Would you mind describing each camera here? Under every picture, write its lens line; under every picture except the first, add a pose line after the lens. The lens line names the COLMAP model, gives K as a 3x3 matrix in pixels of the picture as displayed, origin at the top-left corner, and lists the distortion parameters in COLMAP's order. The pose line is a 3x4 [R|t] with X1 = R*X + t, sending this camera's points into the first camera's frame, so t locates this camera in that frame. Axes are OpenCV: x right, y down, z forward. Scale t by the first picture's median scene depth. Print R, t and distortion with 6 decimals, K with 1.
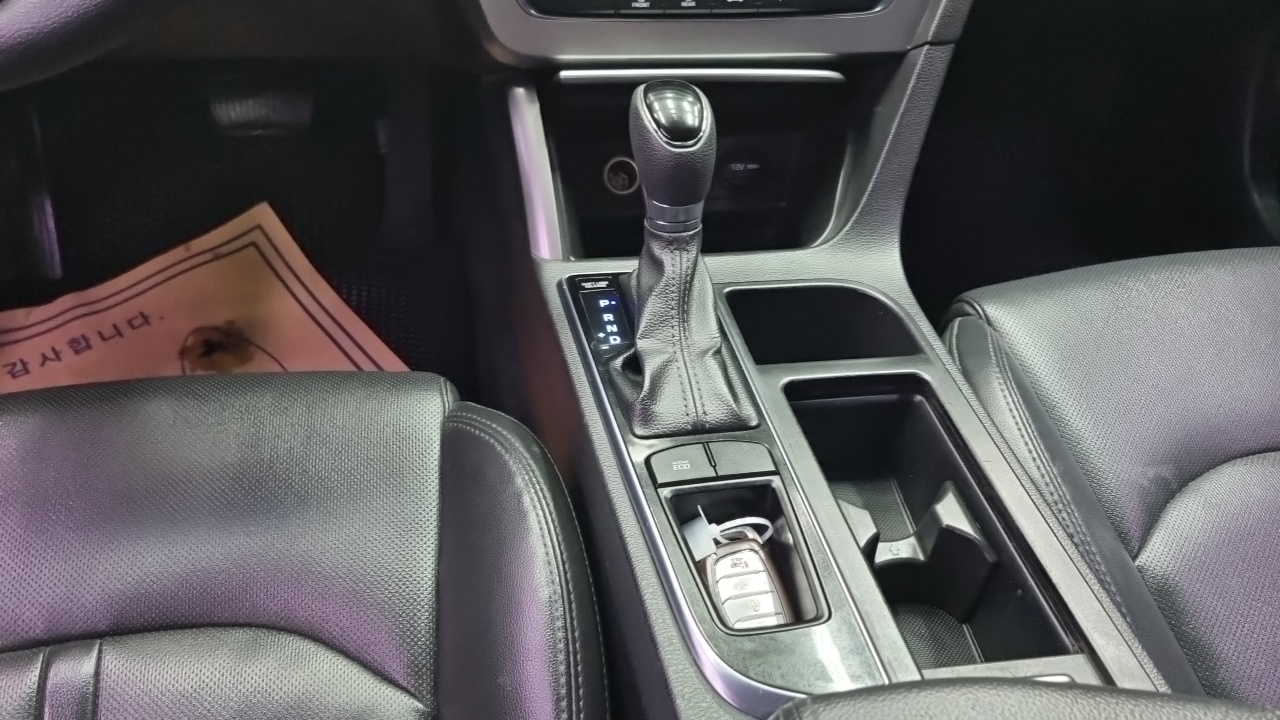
lens RADIAL K [[985.9, 0, 639.3], [0, 985.9, 357.2], [0, 0, 1]] dist [0.018426, 0.000647]
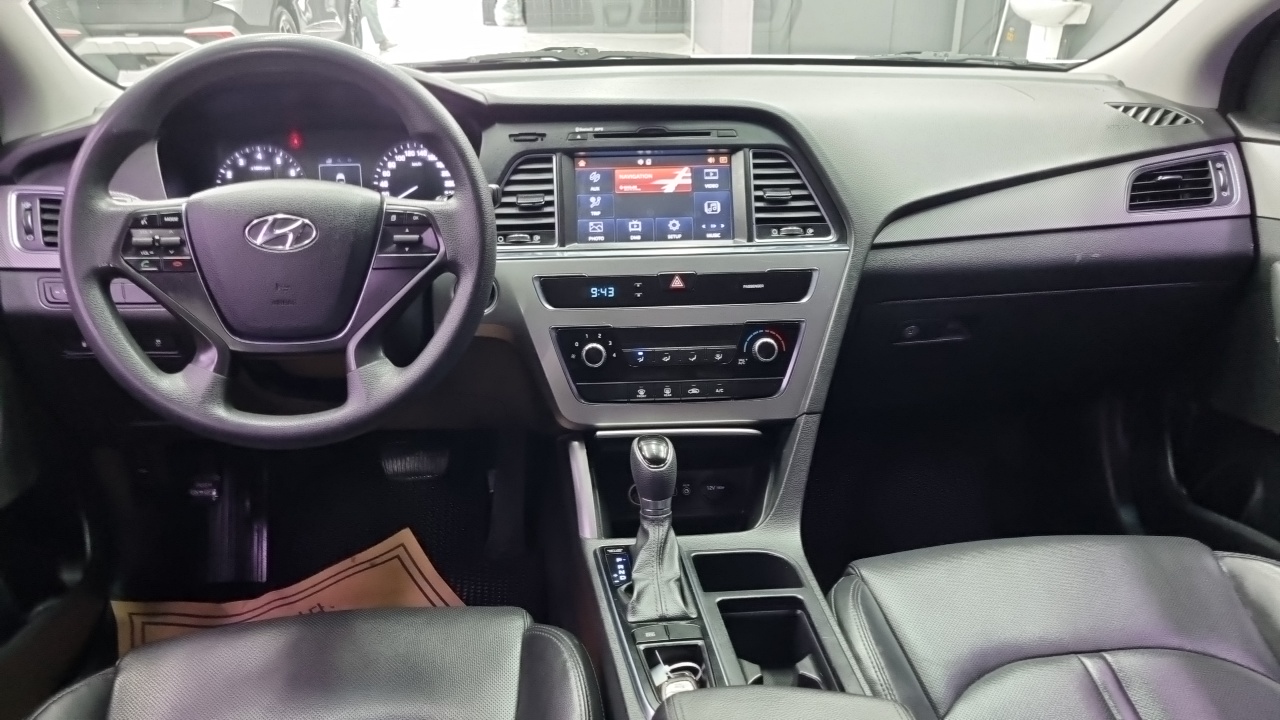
lens RADIAL K [[985.9, 0, 639.3], [0, 985.9, 357.2], [0, 0, 1]] dist [0.018426, 0.000647]
pose [[0.996114, -0.024683, -0.084545, 0.161805], [-0.007364, 0.933227, -0.359212, 0.245490], [0.087766, 0.358439, 0.929419, -0.766858]]
